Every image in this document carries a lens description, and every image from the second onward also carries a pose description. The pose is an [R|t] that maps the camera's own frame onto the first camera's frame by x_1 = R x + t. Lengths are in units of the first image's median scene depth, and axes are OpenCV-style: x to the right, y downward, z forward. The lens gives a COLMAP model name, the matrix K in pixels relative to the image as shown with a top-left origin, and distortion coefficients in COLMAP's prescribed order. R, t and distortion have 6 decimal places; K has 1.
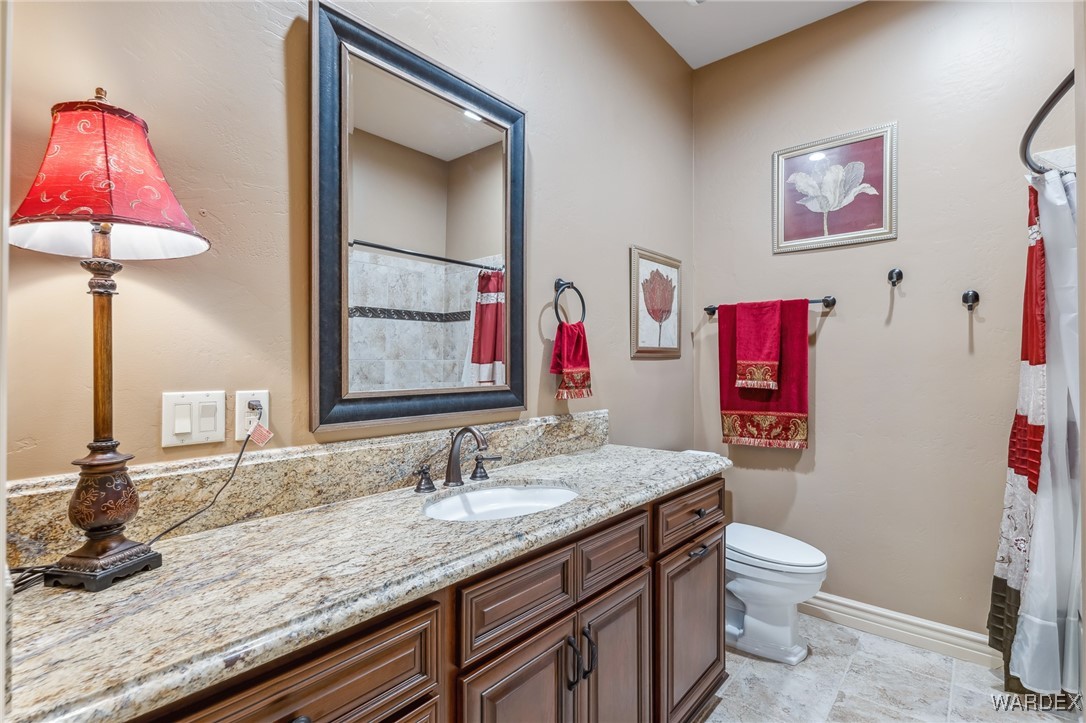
lens RADIAL K [[519.1, 0, 543.0], [0, 519.1, 361.5], [0, 0, 1]] dist [0.000508, 0.000432]
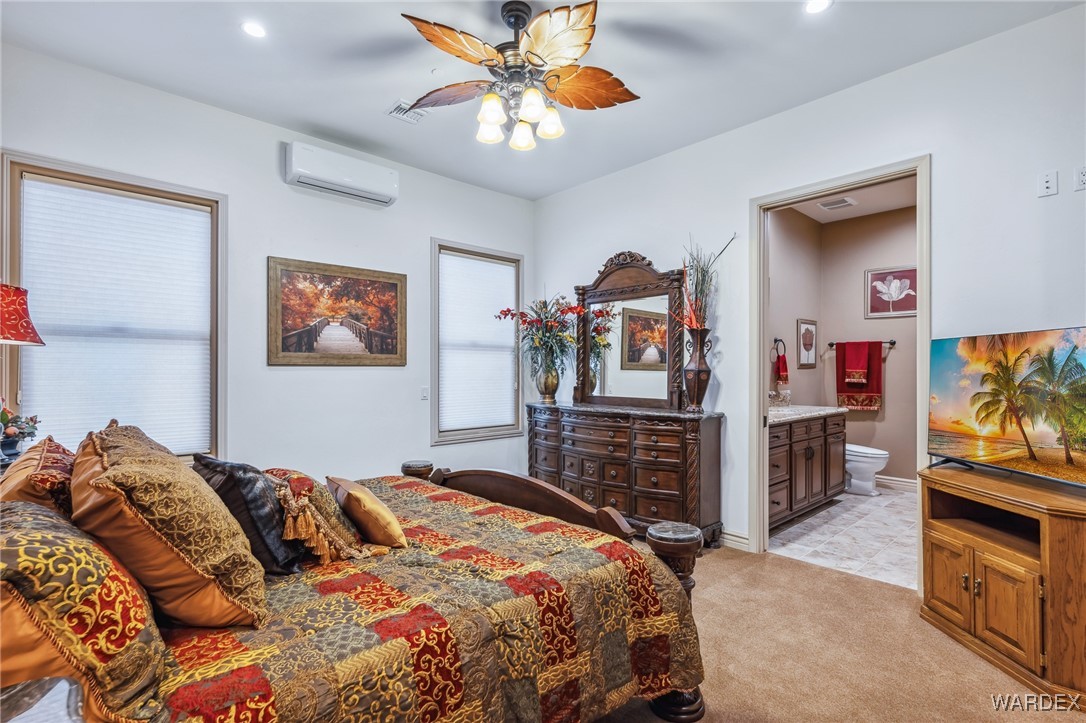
lens RADIAL K [[530.1, 0, 535.9], [0, 530.1, 366.8], [0, 0, 1]] dist [0.019725, -0.023308]
pose [[0.992576, 0.004394, -0.121547, -0.641023], [-0.003676, 0.999974, 0.006134, -0.022232], [0.121570, -0.005642, 0.992567, -1.356864]]
